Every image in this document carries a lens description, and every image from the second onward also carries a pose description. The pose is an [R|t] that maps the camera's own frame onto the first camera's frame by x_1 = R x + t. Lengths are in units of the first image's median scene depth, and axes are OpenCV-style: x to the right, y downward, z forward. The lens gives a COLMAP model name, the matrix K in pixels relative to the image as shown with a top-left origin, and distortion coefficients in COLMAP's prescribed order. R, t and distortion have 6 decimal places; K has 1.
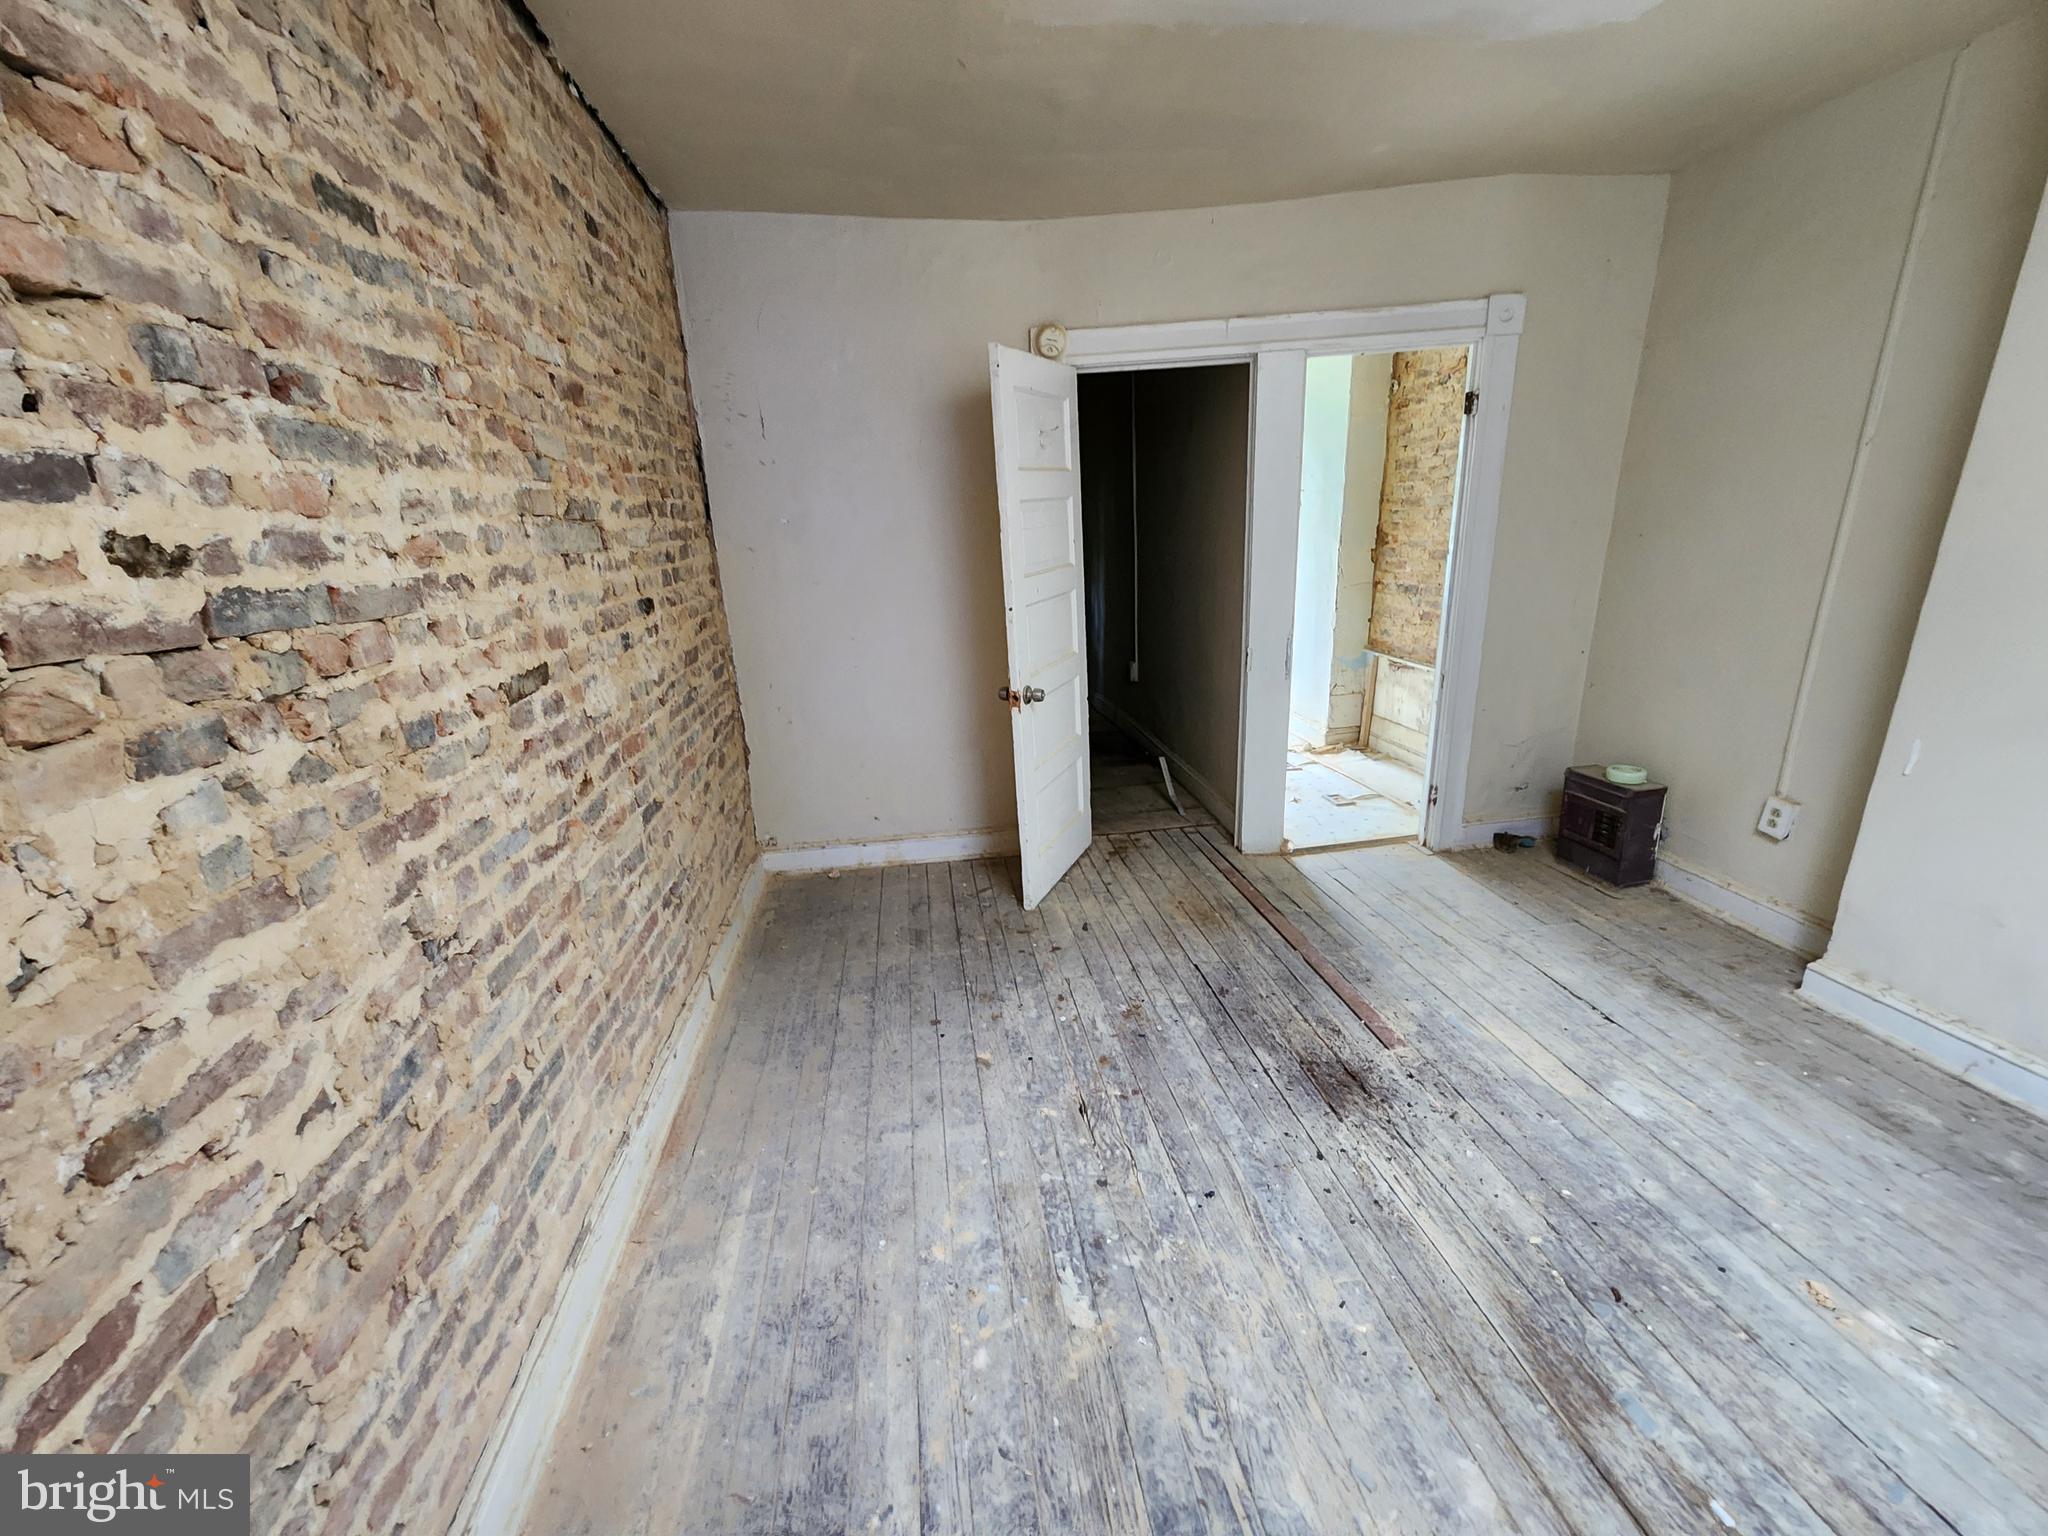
lens RADIAL K [[829.1, 0, 1036.2], [0, 829.1, 771.5], [0, 0, 1]] dist [0.001040, -0.002747]
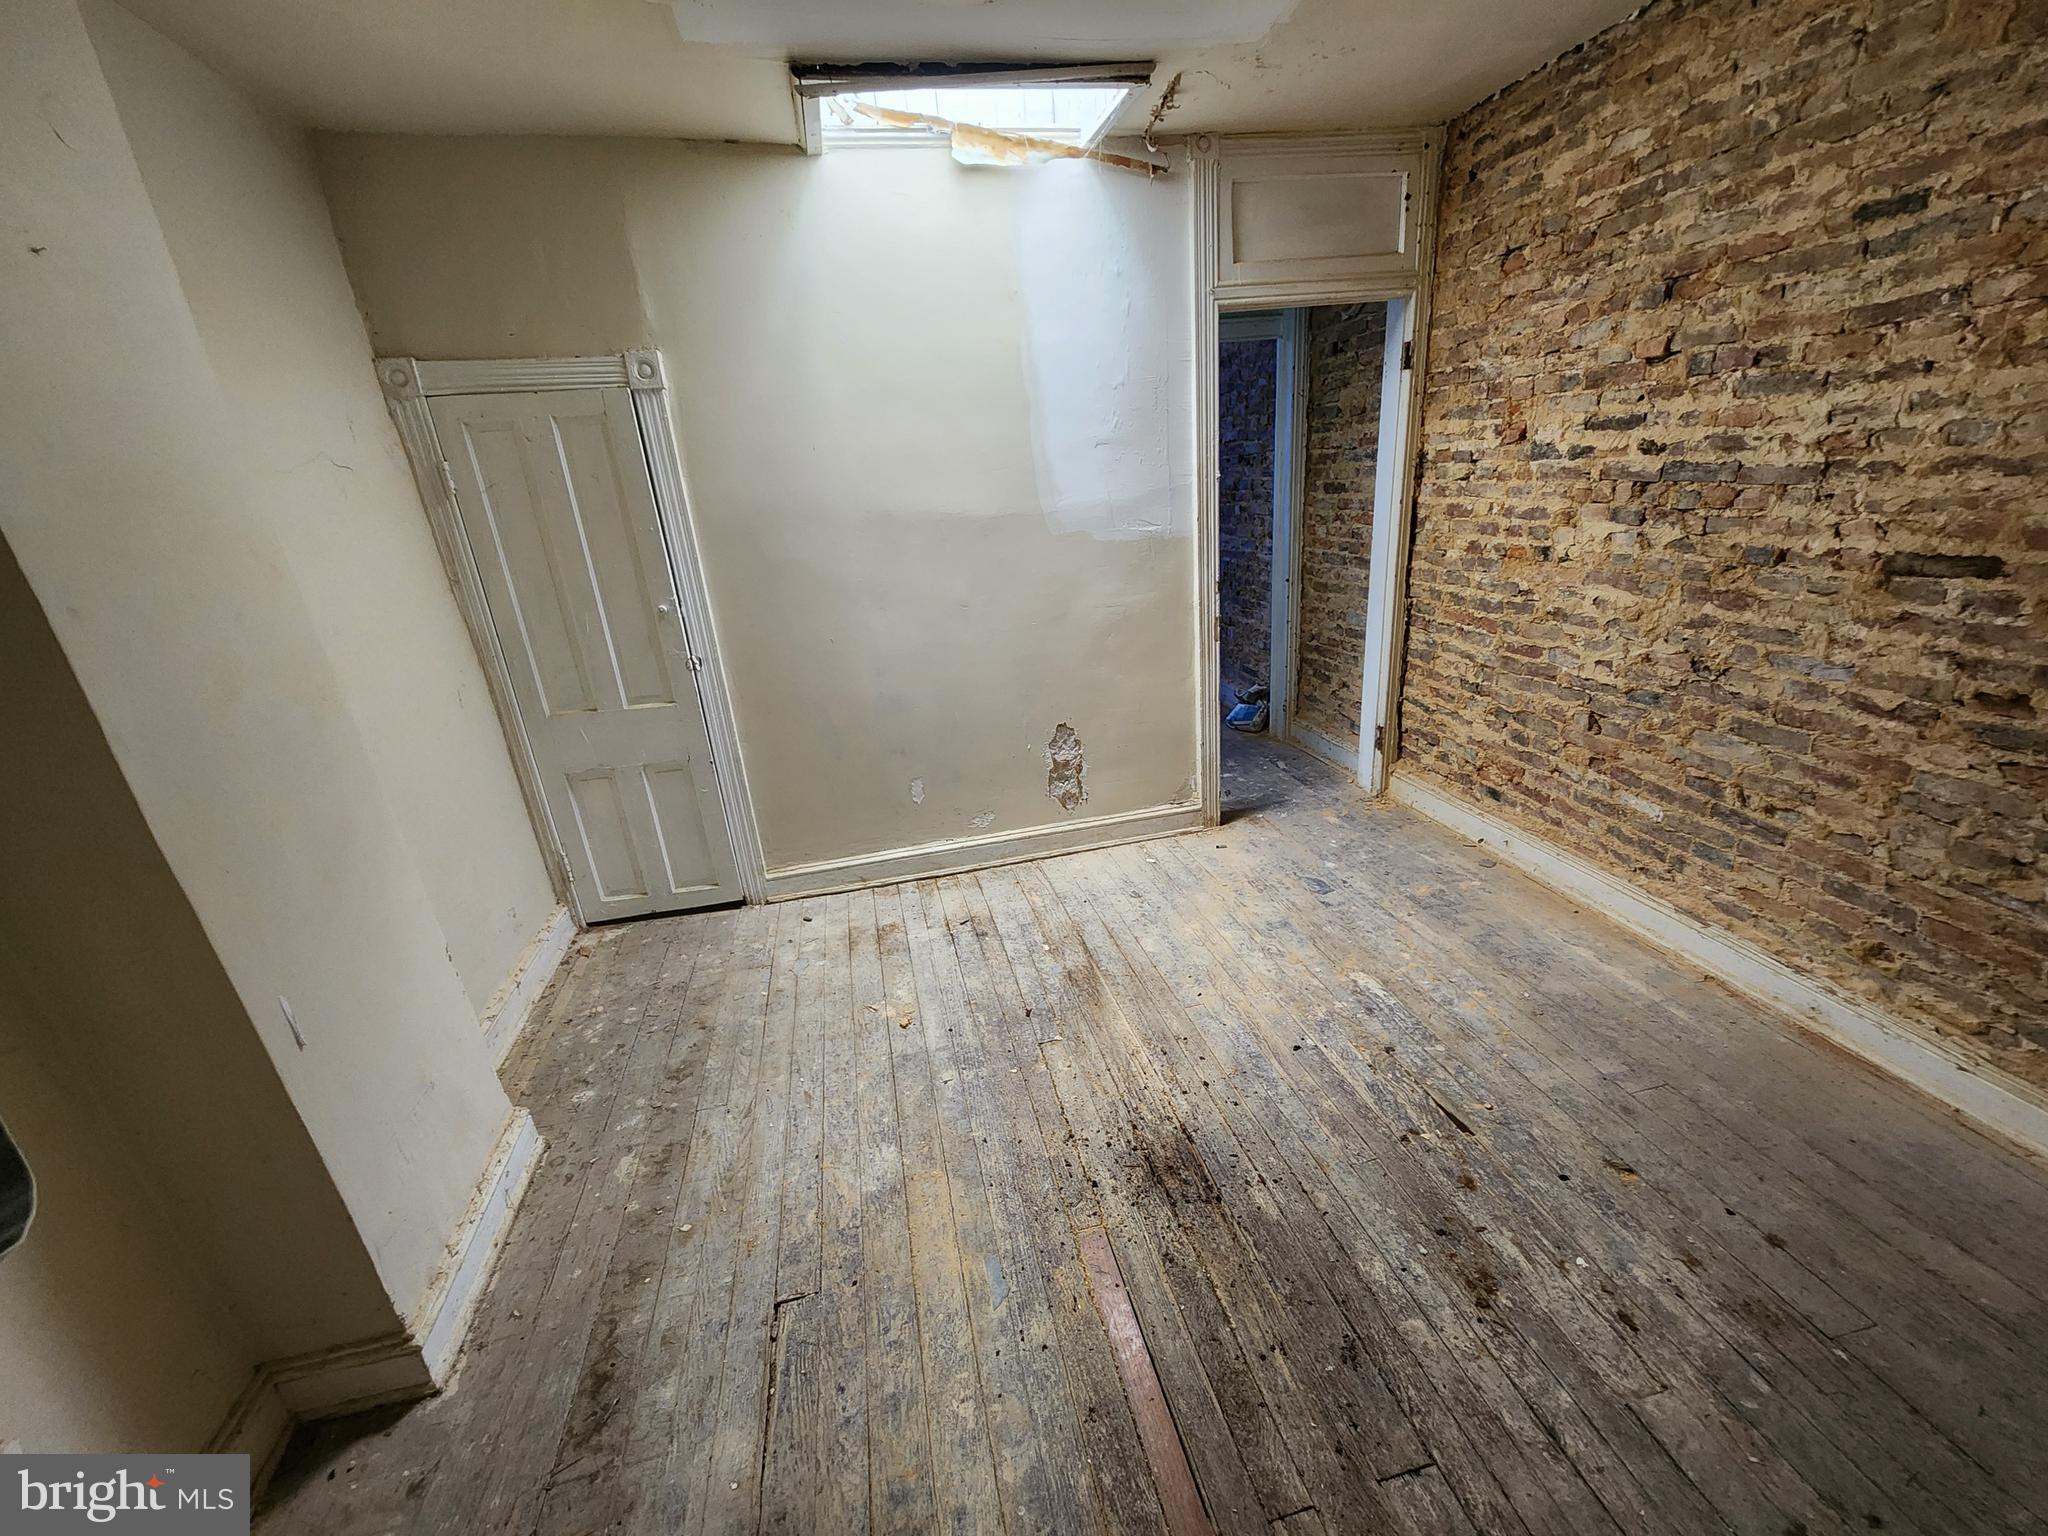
lens RADIAL K [[829.1, 0, 1037.7], [0, 829.1, 762.7], [0, 0, 1]] dist [0.001040, -0.002747]
pose [[-0.990533, 0.134448, -0.027723, 0.753959], [0.091759, 0.798661, 0.594745, -0.782193], [0.102103, 0.586571, -0.803436, 2.262784]]
